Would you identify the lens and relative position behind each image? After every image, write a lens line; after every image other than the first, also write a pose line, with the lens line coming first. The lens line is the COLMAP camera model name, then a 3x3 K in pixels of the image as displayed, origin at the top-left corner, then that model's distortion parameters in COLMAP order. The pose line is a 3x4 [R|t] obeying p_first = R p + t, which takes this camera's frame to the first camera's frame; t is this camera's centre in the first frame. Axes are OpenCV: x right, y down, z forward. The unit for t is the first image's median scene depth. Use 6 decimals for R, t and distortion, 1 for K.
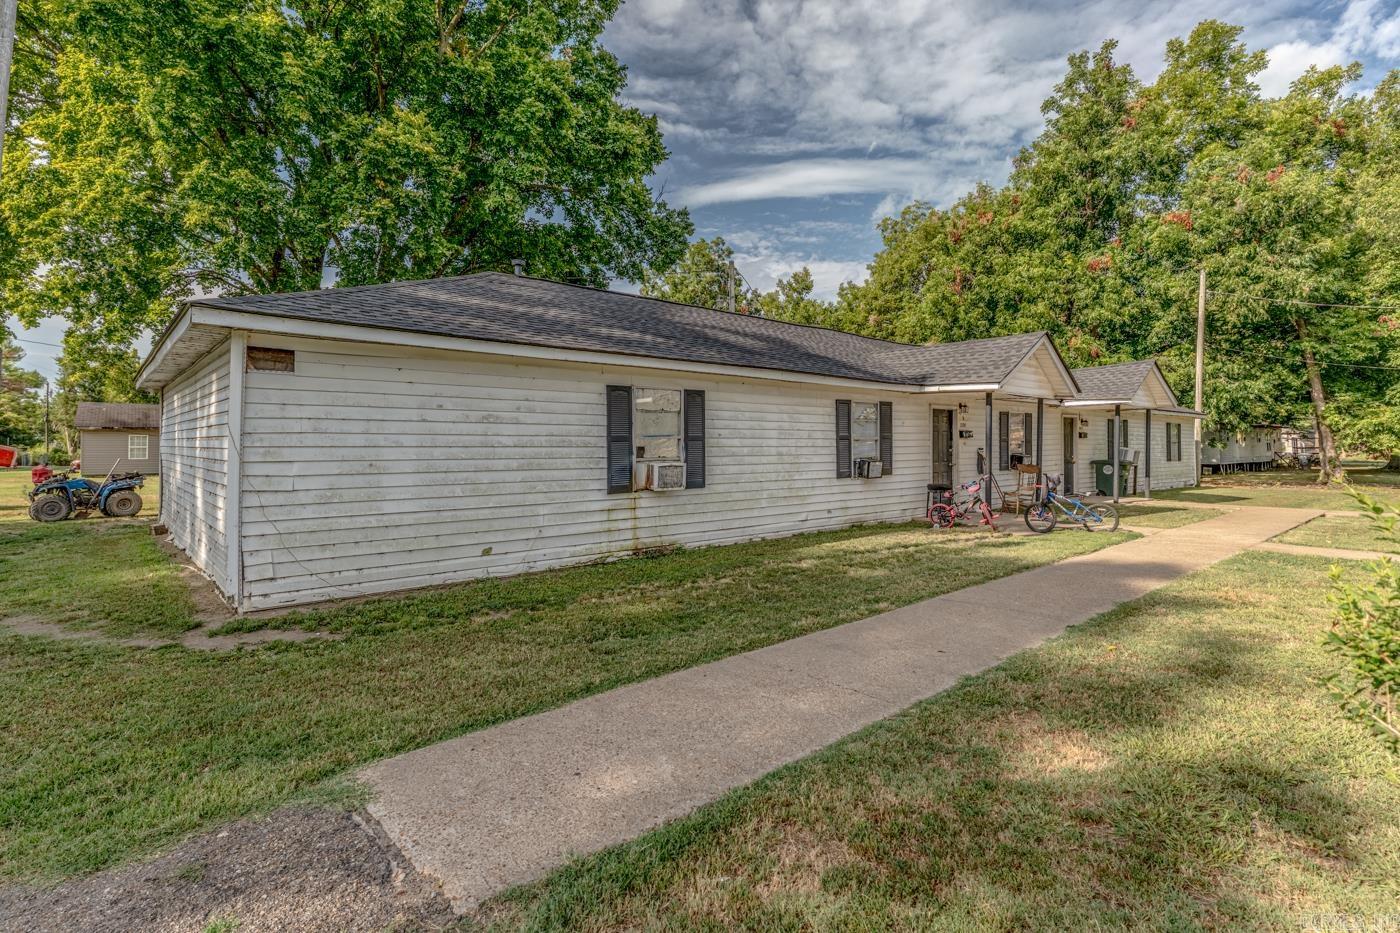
lens RADIAL K [[672.5, 0, 694.2], [0, 672.5, 447.3], [0, 0, 1]] dist [0.001528, 0.000448]
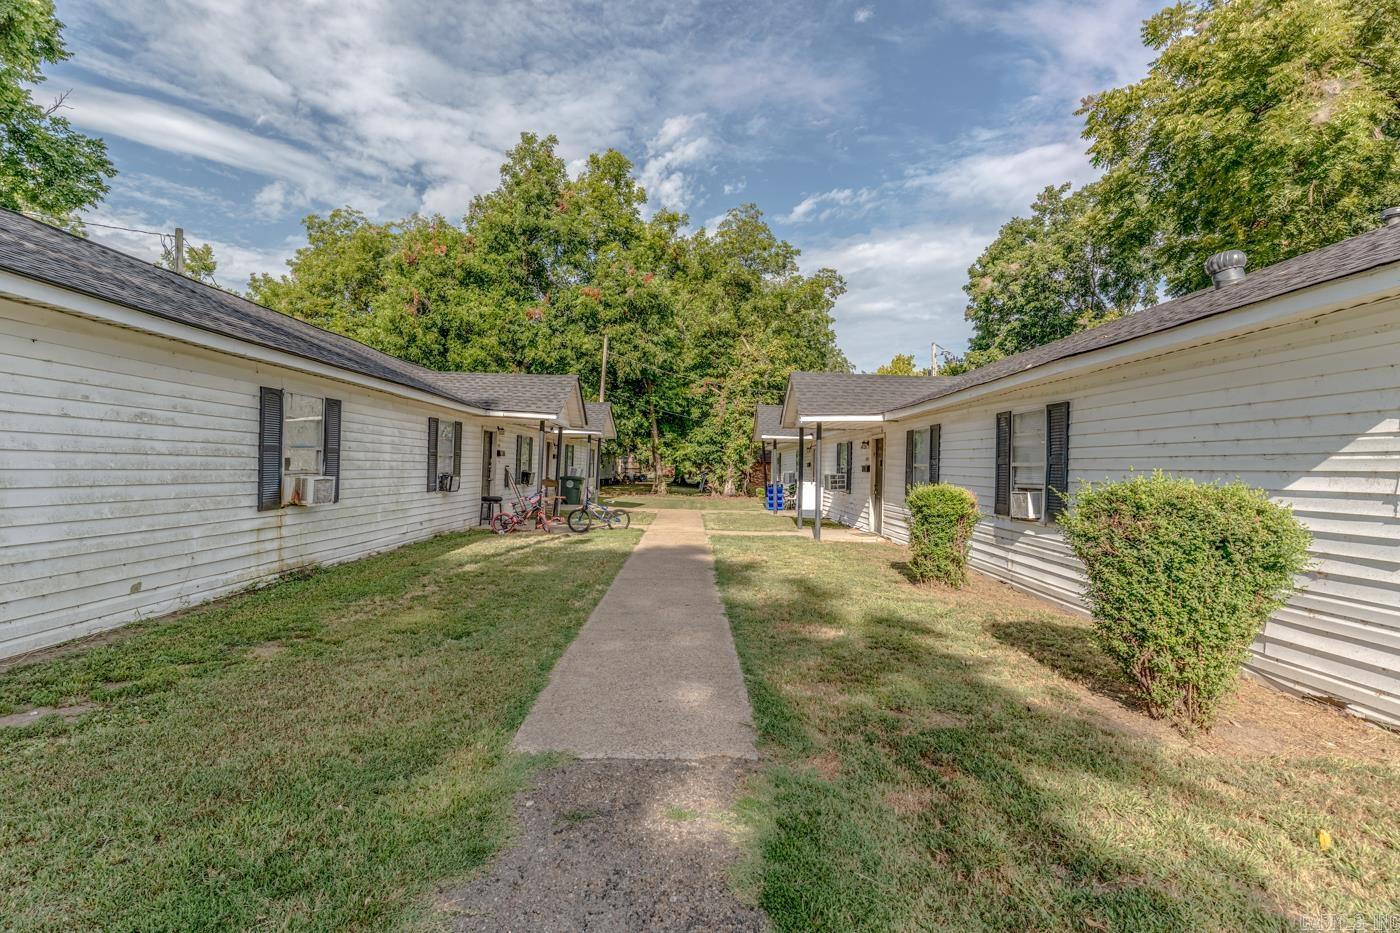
lens RADIAL K [[667.3, 0, 675.0], [0, 667.3, 489.0], [0, 0, 1]] dist [-0.045128, 0.021271]
pose [[0.663709, -0.005349, 0.747972, -0.298650], [-0.024627, 0.999276, 0.028998, 0.001700], [-0.747585, -0.037666, 0.663097, 0.021498]]
